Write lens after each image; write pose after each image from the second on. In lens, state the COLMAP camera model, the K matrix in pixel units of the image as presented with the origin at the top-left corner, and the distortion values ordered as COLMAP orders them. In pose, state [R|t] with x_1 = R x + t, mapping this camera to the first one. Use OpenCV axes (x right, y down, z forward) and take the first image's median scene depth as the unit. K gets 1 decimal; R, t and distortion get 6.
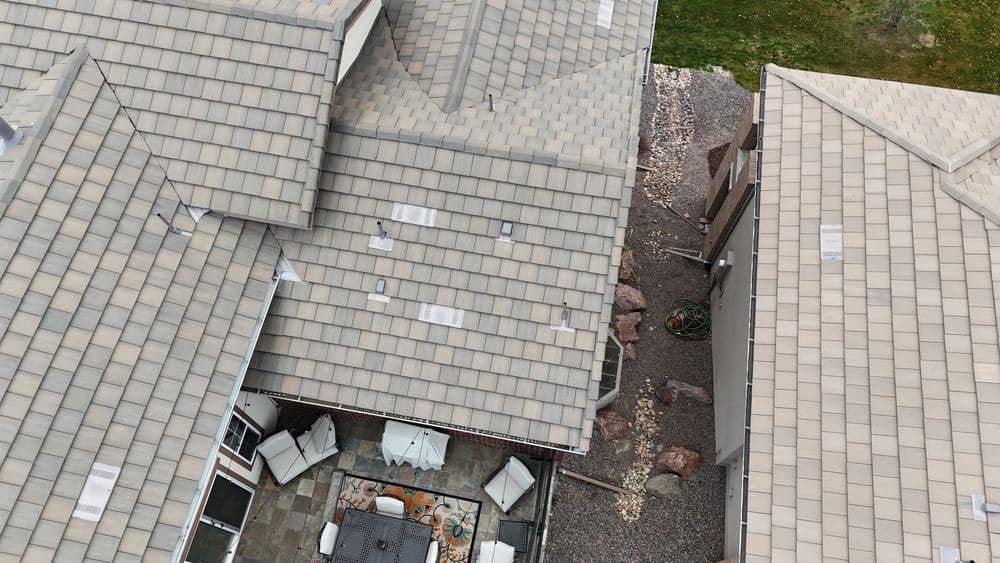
lens RADIAL K [[729.7, 0, 500.0], [0, 729.7, 281.5], [0, 0, 1]] dist [0.078451, -0.074035]
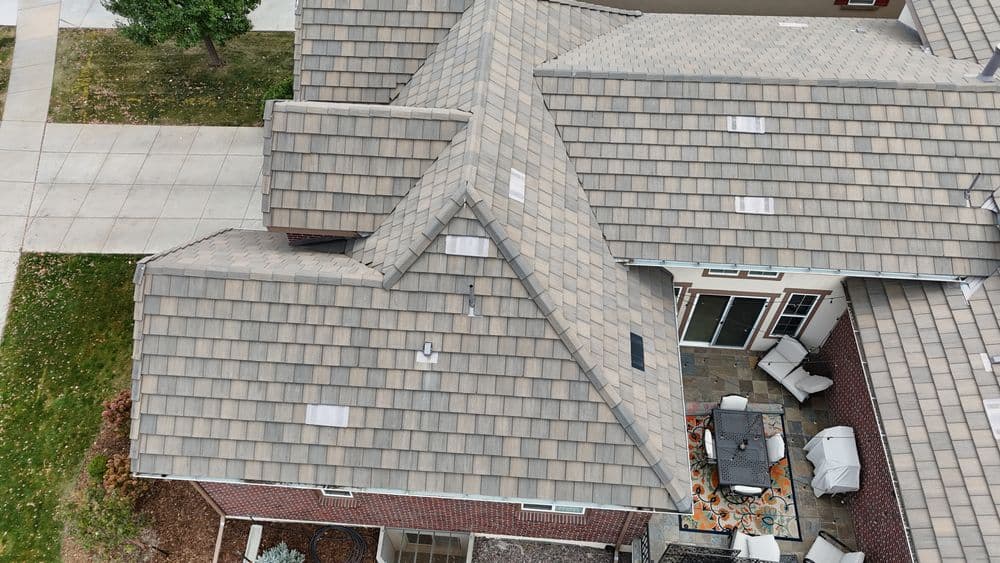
lens RADIAL K [[729.7, 0, 500.0], [0, 729.7, 281.5], [0, 0, 1]] dist [0.078451, -0.074035]
pose [[0.108949, 0.799292, -0.590984, 0.307344], [-0.891416, 0.341653, 0.297743, 0.295988], [0.439895, 0.494374, 0.749724, -0.176866]]
